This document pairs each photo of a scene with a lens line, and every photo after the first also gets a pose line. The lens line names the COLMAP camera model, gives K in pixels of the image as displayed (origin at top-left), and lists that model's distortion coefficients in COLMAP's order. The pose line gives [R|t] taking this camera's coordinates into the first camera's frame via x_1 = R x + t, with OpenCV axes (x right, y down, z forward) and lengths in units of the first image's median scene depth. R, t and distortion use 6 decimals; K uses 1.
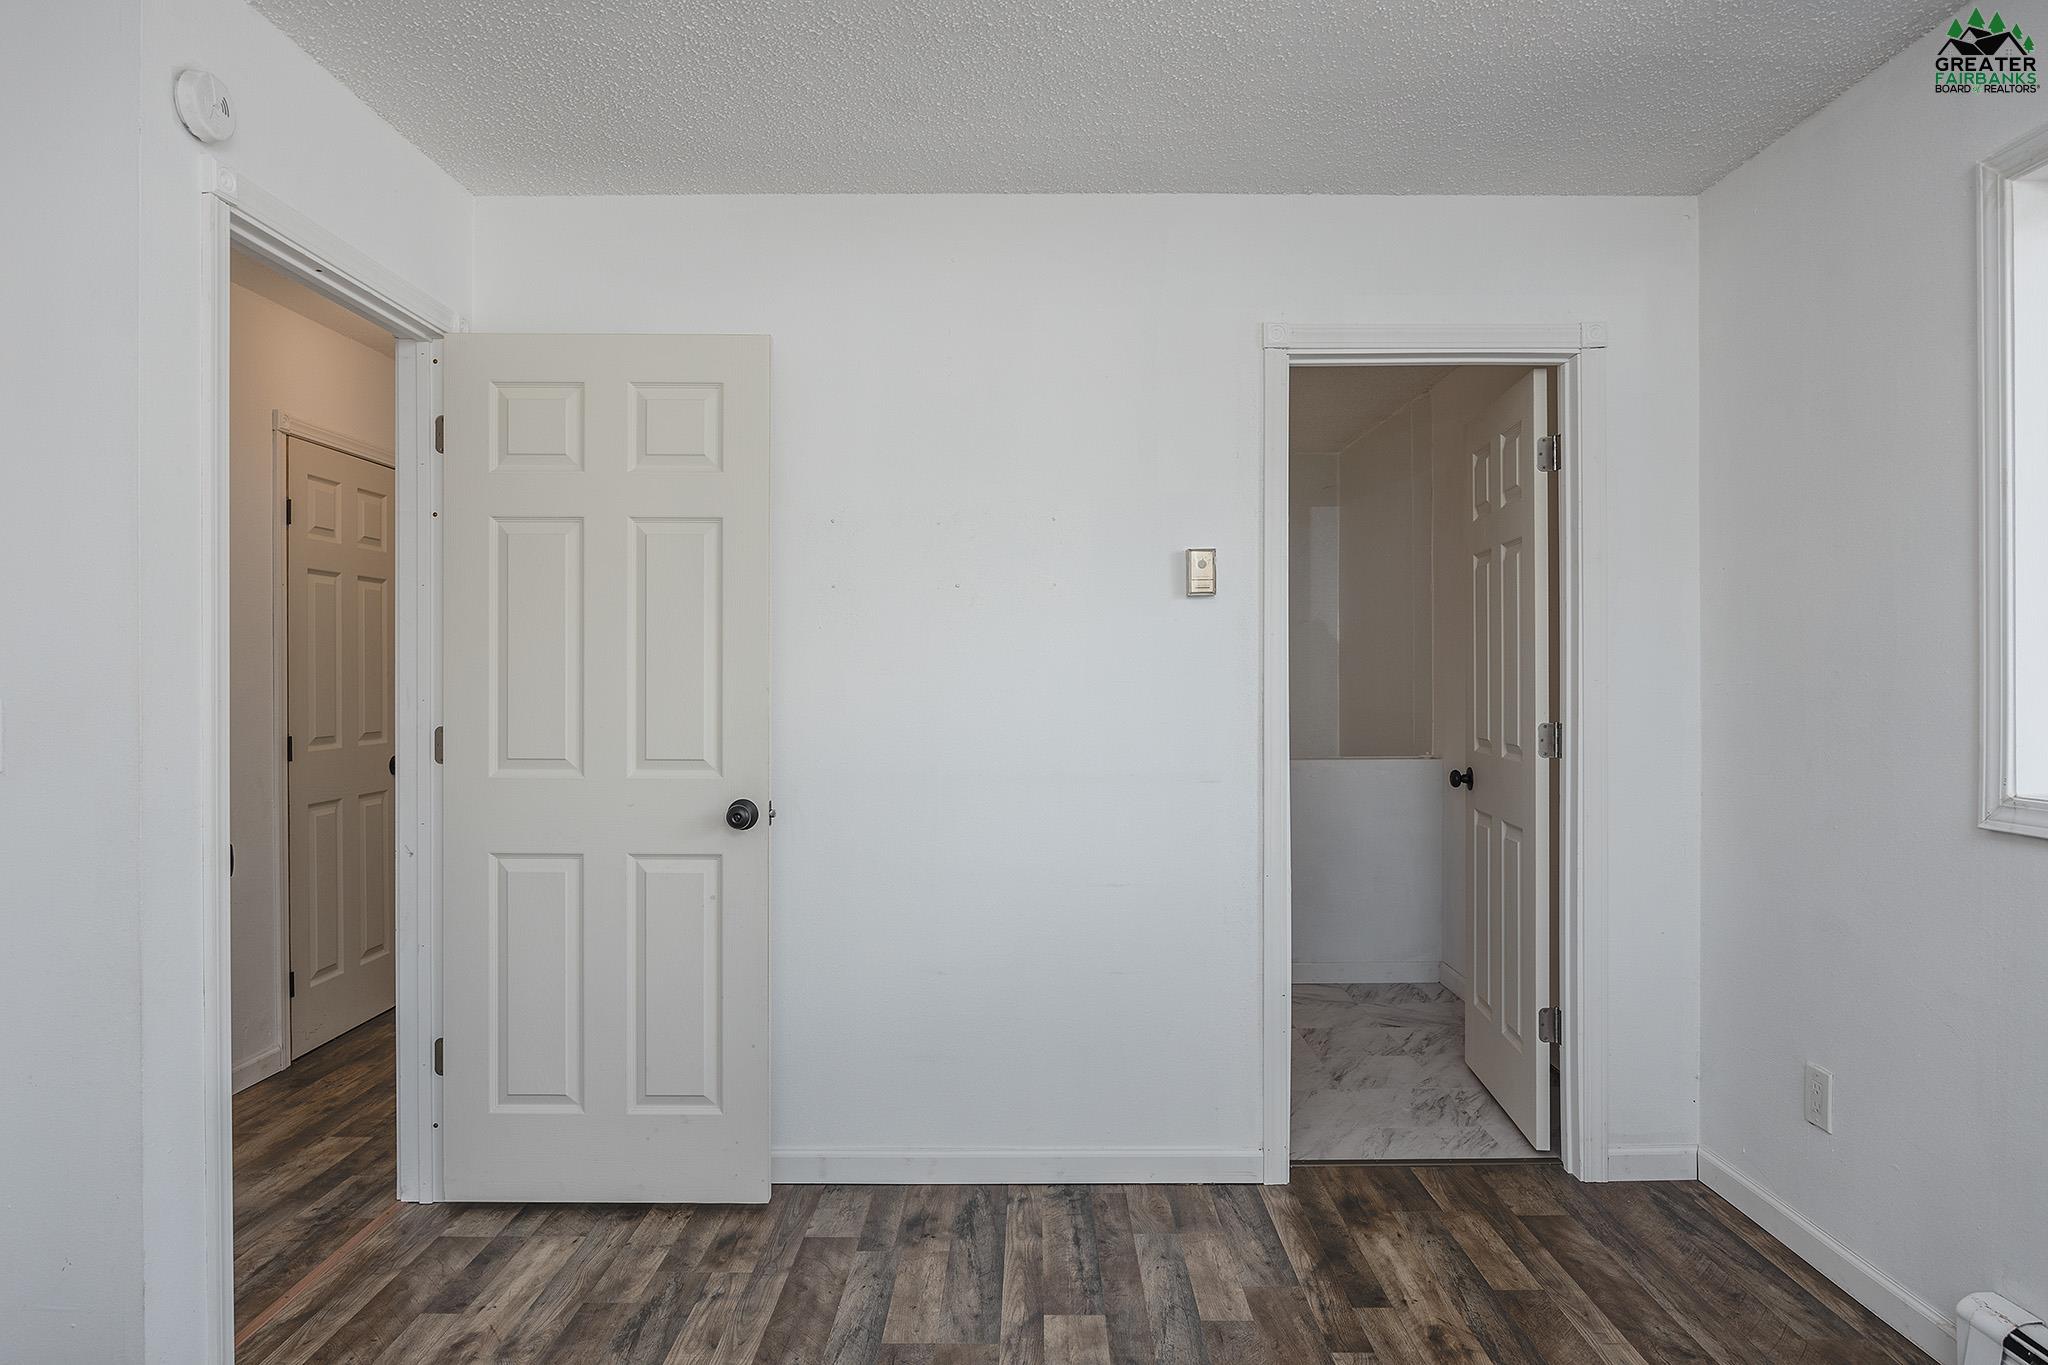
lens RADIAL K [[1202.8, 0, 1021.5], [0, 1202.8, 674.9], [0, 0, 1]] dist [-0.001224, 0.005166]
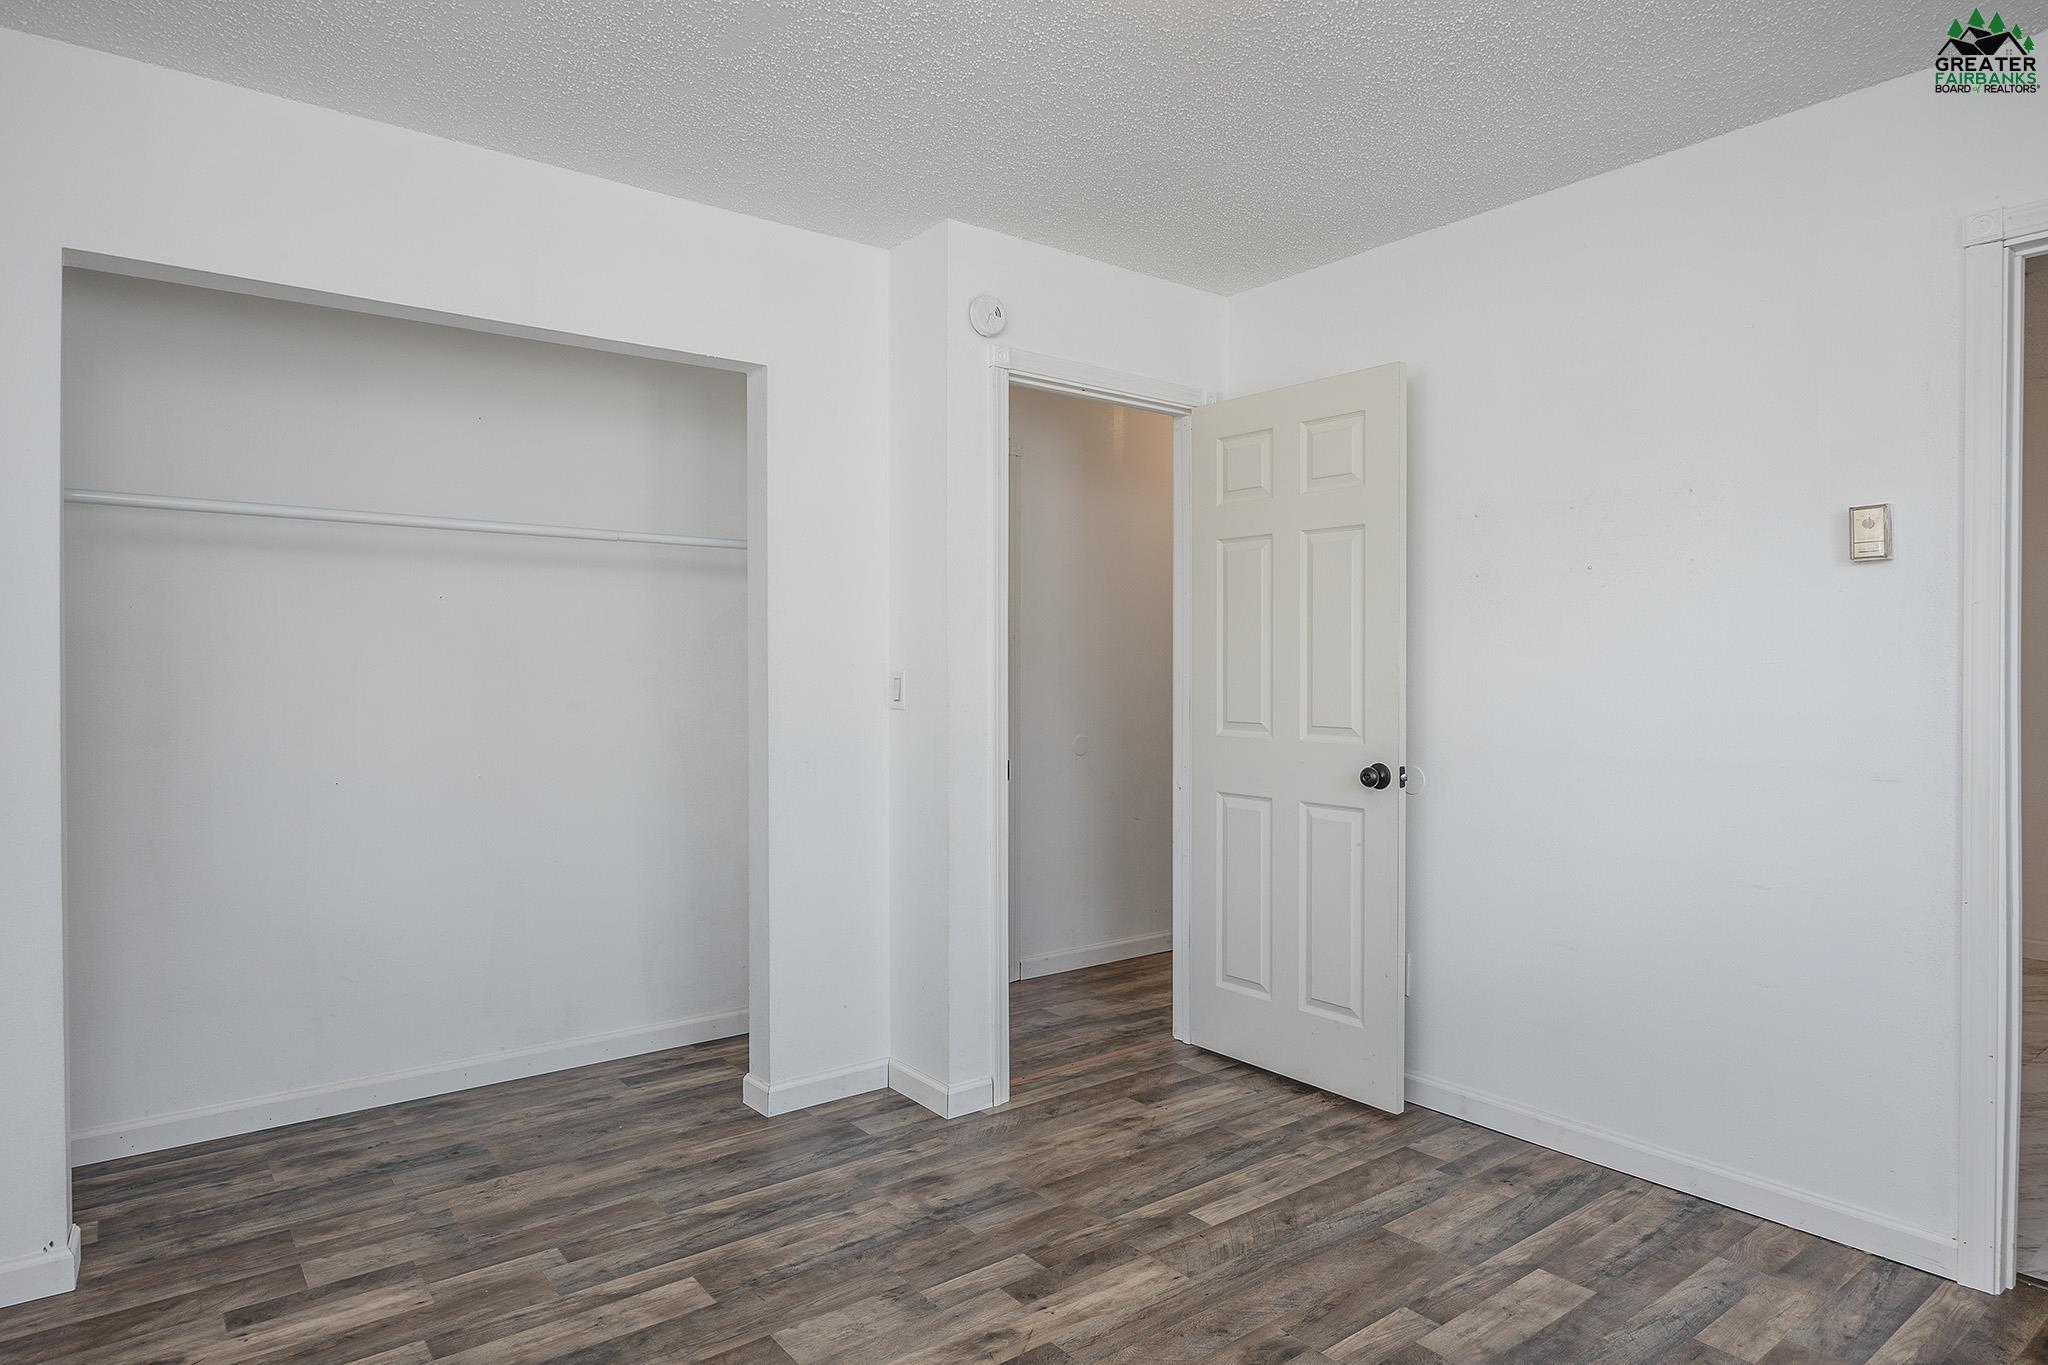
lens RADIAL K [[1202.8, 0, 1021.2], [0, 1202.8, 681.0], [0, 0, 1]] dist [-0.001224, 0.005166]
pose [[0.616991, 0.010020, -0.786906, 0.475144], [0.002117, 0.999894, 0.014392, 0.005431], [0.786967, -0.010545, 0.616905, 0.006708]]
